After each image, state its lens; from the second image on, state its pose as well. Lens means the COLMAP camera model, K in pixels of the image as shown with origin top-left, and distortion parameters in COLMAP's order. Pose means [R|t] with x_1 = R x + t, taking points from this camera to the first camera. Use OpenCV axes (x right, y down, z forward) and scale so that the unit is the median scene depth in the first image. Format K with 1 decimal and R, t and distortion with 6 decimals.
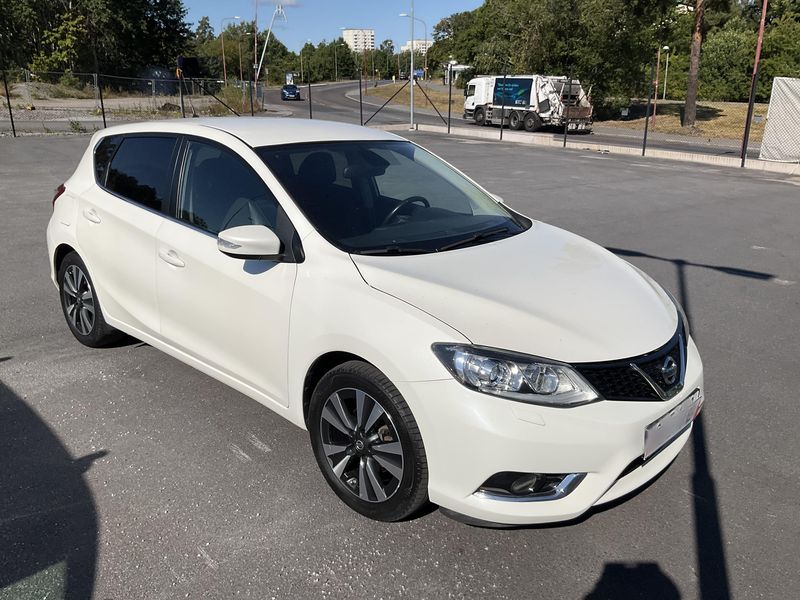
lens RADIAL K [[672.1, 0, 400.0], [0, 672.1, 300.0], [0, 0, 1]] dist [0.018205, -0.048710]
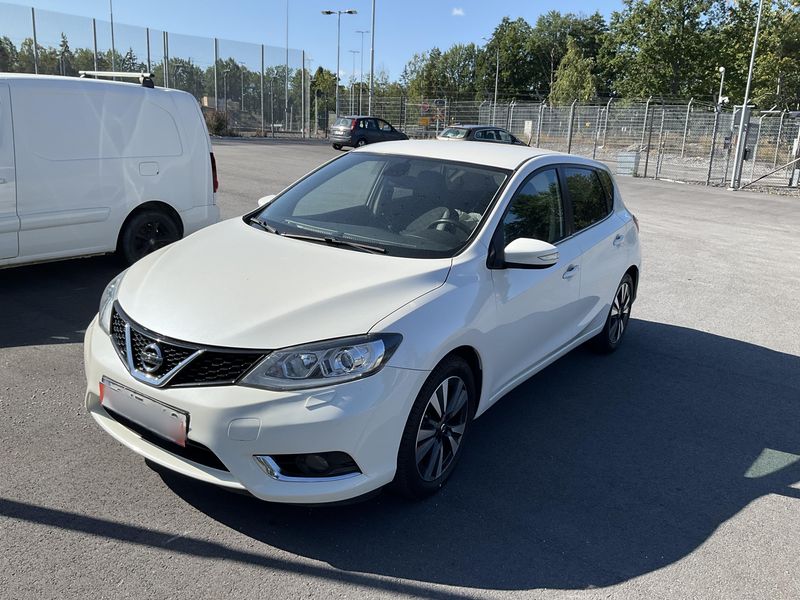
lens RADIAL K [[670.5, 0, 400.0], [0, 670.5, 300.0], [0, 0, 1]] dist [0.091844, -0.186635]
pose [[0.159864, 0.243601, -0.956610, 0.070838], [-0.351844, 0.919488, 0.175349, -0.014024], [0.922306, 0.308546, 0.232703, 0.054722]]
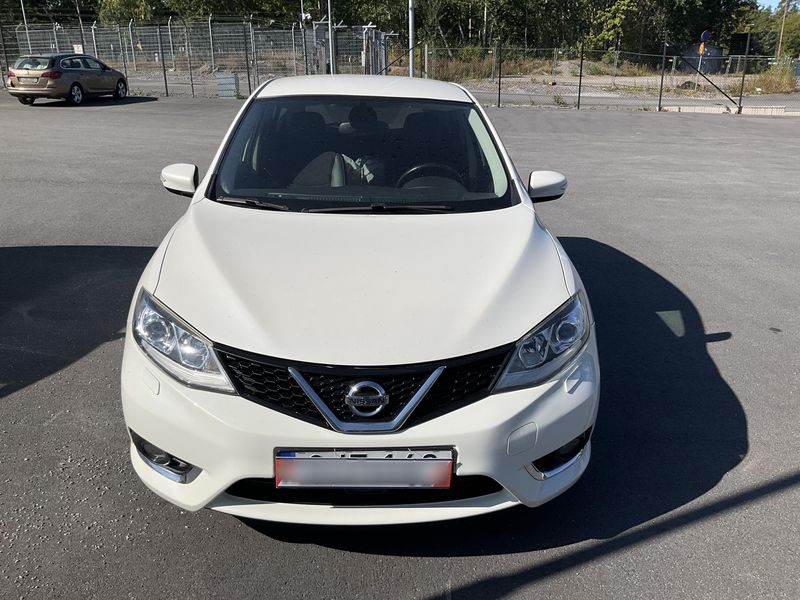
lens RADIAL K [[672.1, 0, 400.0], [0, 672.1, 300.0], [0, 0, 1]] dist [0.018205, -0.048710]
pose [[0.720494, 0.224152, -0.656234, 0.045817], [-0.205941, 0.972788, 0.106171, -0.004650], [0.662175, 0.058650, 0.747050, 0.023218]]
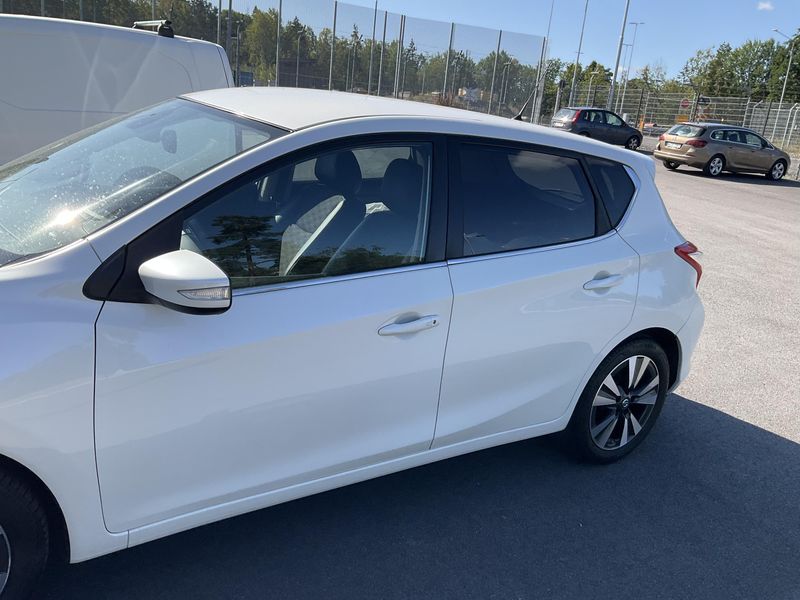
lens RADIAL K [[679.7, 0, 400.0], [0, 679.7, 300.0], [0, 0, 1]] dist [-0.009811, 0.000079]
pose [[-0.221349, 0.244209, -0.944122, 0.039765], [-0.397731, 0.861350, 0.316047, -0.024896], [0.890401, 0.445464, -0.093530, 0.092262]]
